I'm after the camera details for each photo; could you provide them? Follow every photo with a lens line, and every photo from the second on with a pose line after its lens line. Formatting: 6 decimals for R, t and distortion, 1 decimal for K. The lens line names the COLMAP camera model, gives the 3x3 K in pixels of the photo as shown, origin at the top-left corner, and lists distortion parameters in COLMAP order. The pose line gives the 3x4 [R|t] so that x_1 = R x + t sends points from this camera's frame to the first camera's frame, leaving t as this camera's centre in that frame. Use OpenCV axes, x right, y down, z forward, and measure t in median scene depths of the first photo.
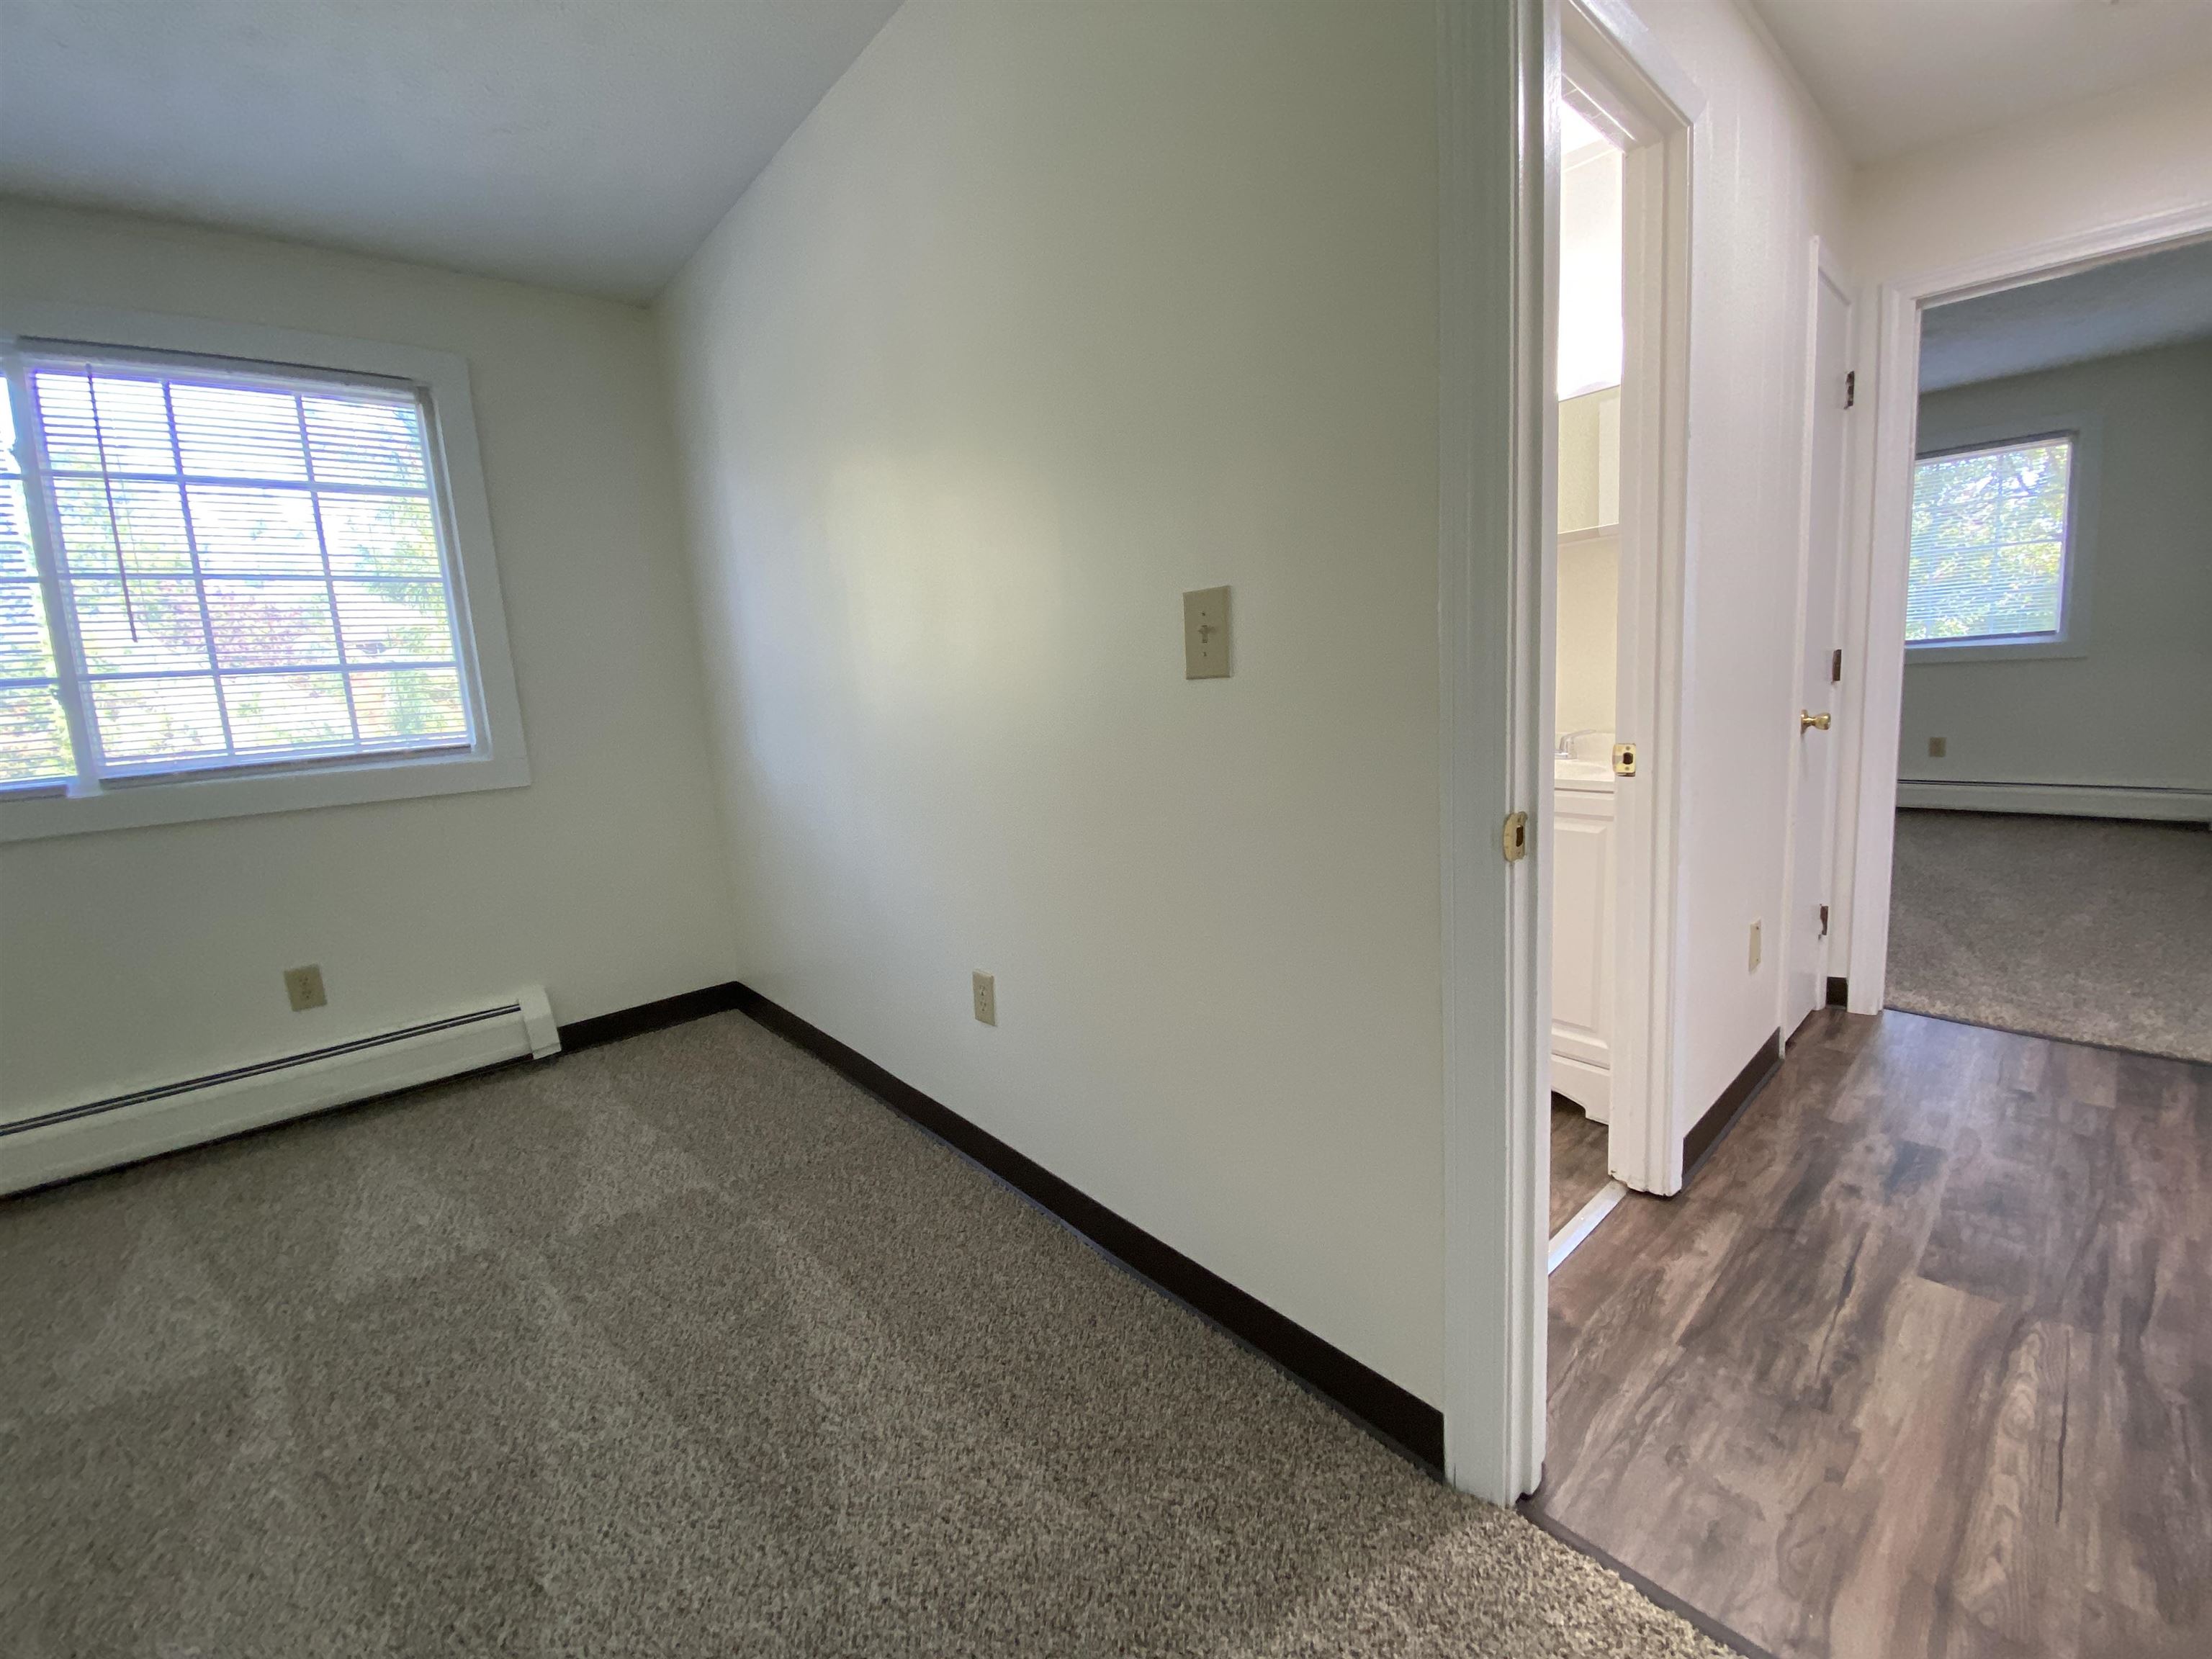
lens RADIAL K [[895.0, 0, 1091.4], [0, 895.0, 820.6], [0, 0, 1]] dist [0.008263, -0.013004]
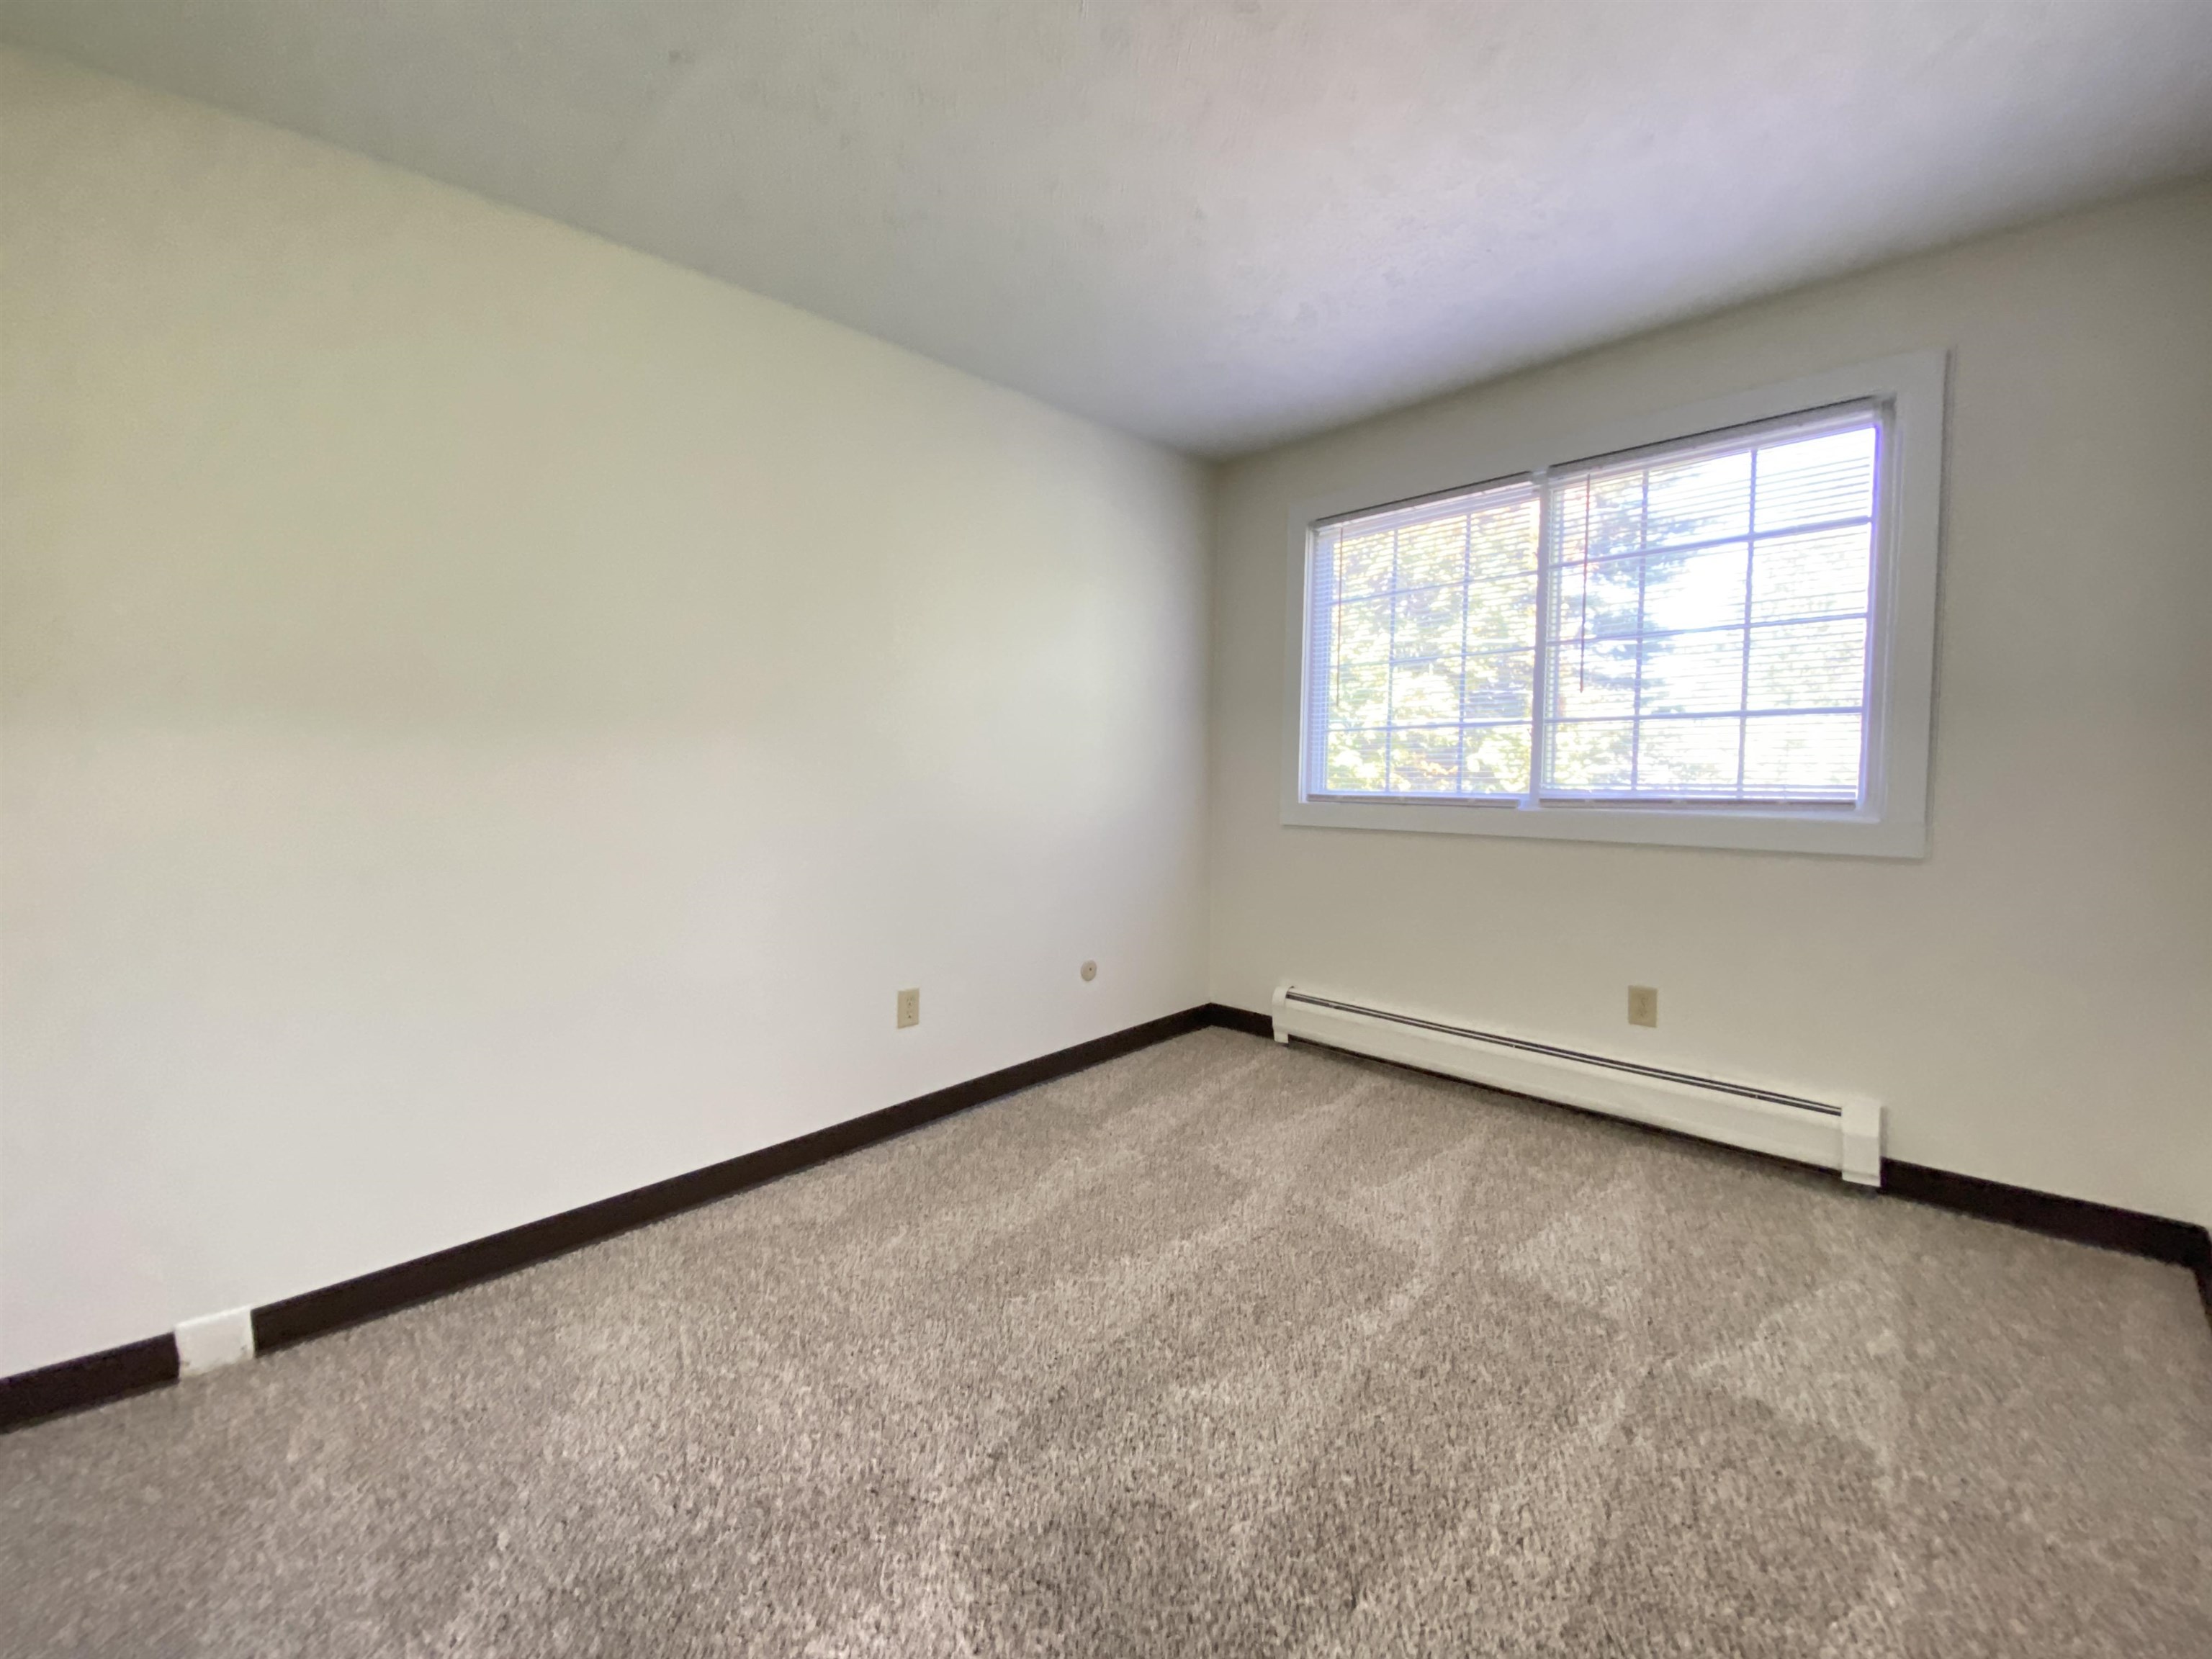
lens RADIAL K [[901.7, 0, 1097.5], [0, 901.7, 816.5], [0, 0, 1]] dist [0.018792, -0.017640]
pose [[0.070202, 0.117901, -0.990541, 0.164418], [-0.156175, 0.982044, 0.105822, -0.061587], [0.985232, 0.147268, 0.087355, 0.253989]]
